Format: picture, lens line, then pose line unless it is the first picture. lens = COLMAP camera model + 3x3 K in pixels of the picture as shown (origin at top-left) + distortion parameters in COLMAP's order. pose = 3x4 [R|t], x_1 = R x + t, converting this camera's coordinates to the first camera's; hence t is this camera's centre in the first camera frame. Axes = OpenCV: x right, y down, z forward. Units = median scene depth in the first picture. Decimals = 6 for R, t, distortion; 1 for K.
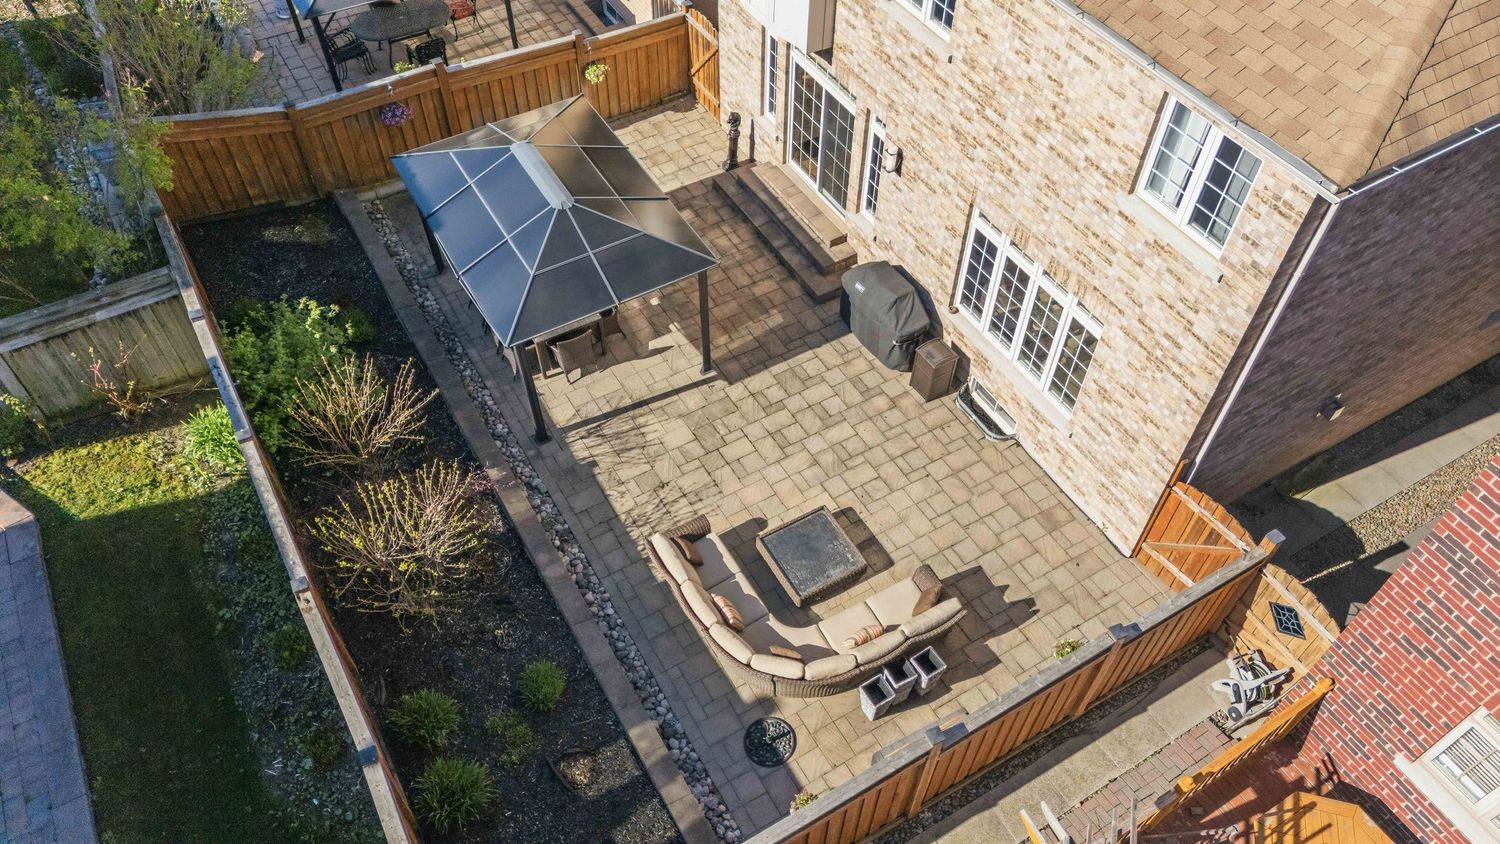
lens RADIAL K [[1094.0, 0, 751.2], [0, 1094.0, 420.1], [0, 0, 1]] dist [0.090693, -0.095502]
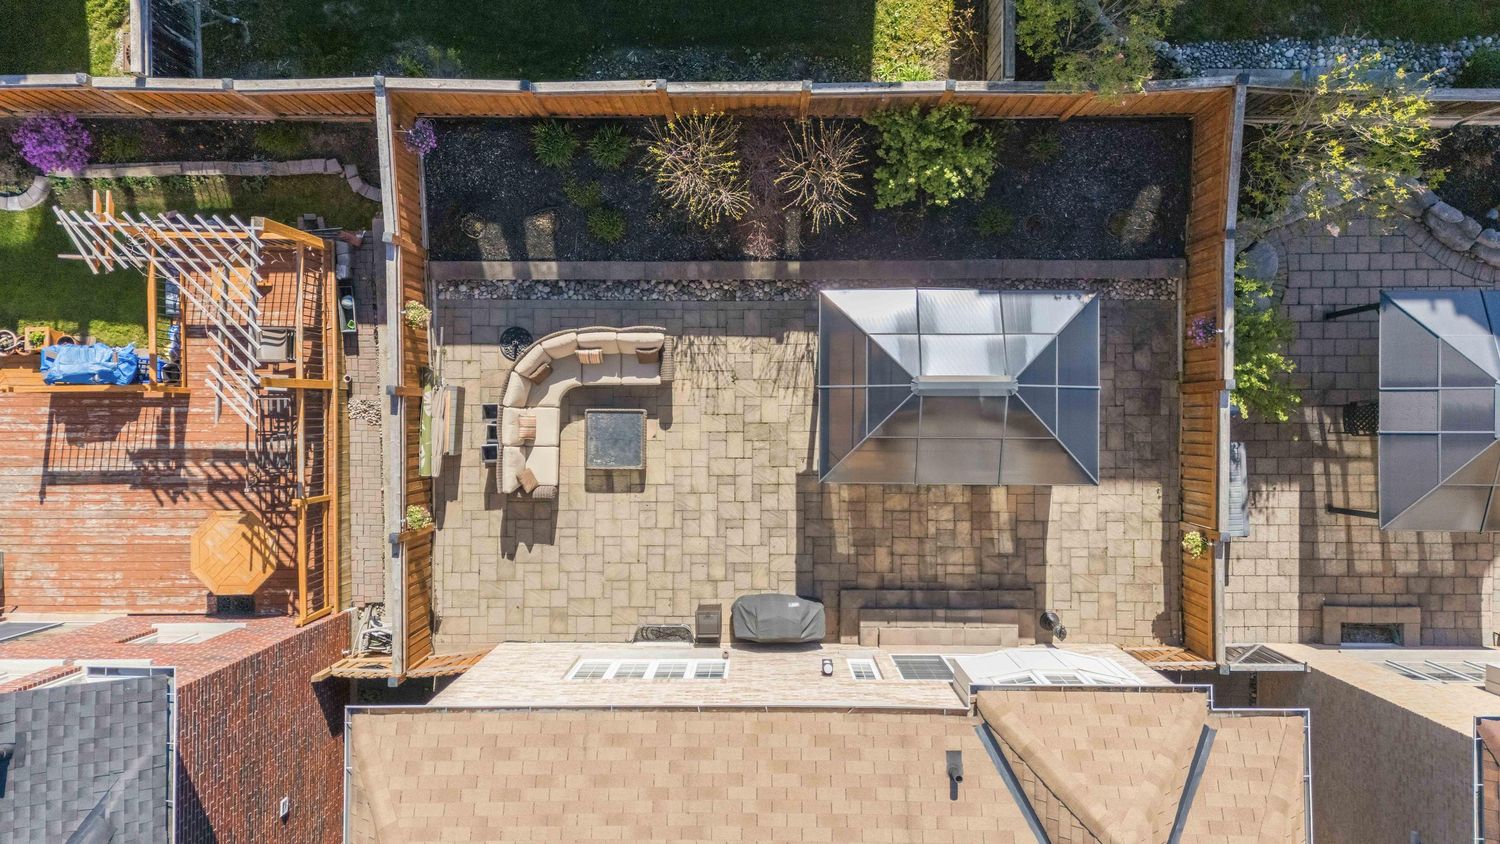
lens RADIAL K [[1141.7, 0, 751.7], [0, 1141.7, 420.9], [0, 0, 1]] dist [0.089497, -0.091602]
pose [[-0.507356, 0.861734, -0.001925, -0.047930], [-0.662592, -0.388679, 0.640235, -0.885632], [0.550964, 0.326103, 0.768177, -0.010019]]
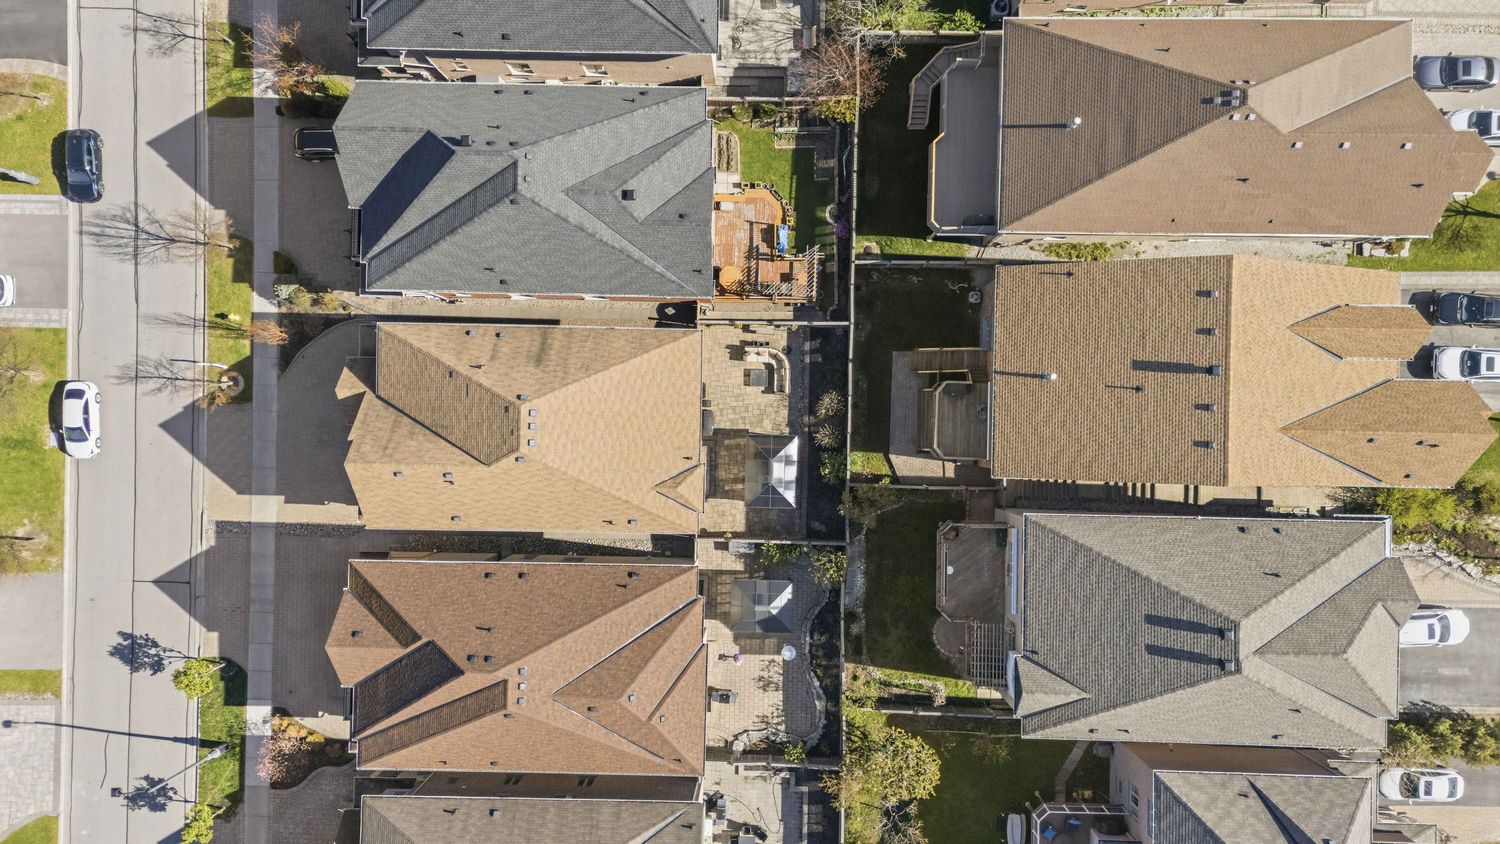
lens RADIAL K [[1099.7, 0, 752.9], [0, 1099.7, 419.9], [0, 0, 1]] dist [0.082580, -0.064826]
pose [[-0.851098, -0.524813, 0.014295, -0.086901], [0.418090, -0.661052, 0.623066, -2.986598], [-0.317543, 0.536267, 0.782039, -2.639289]]
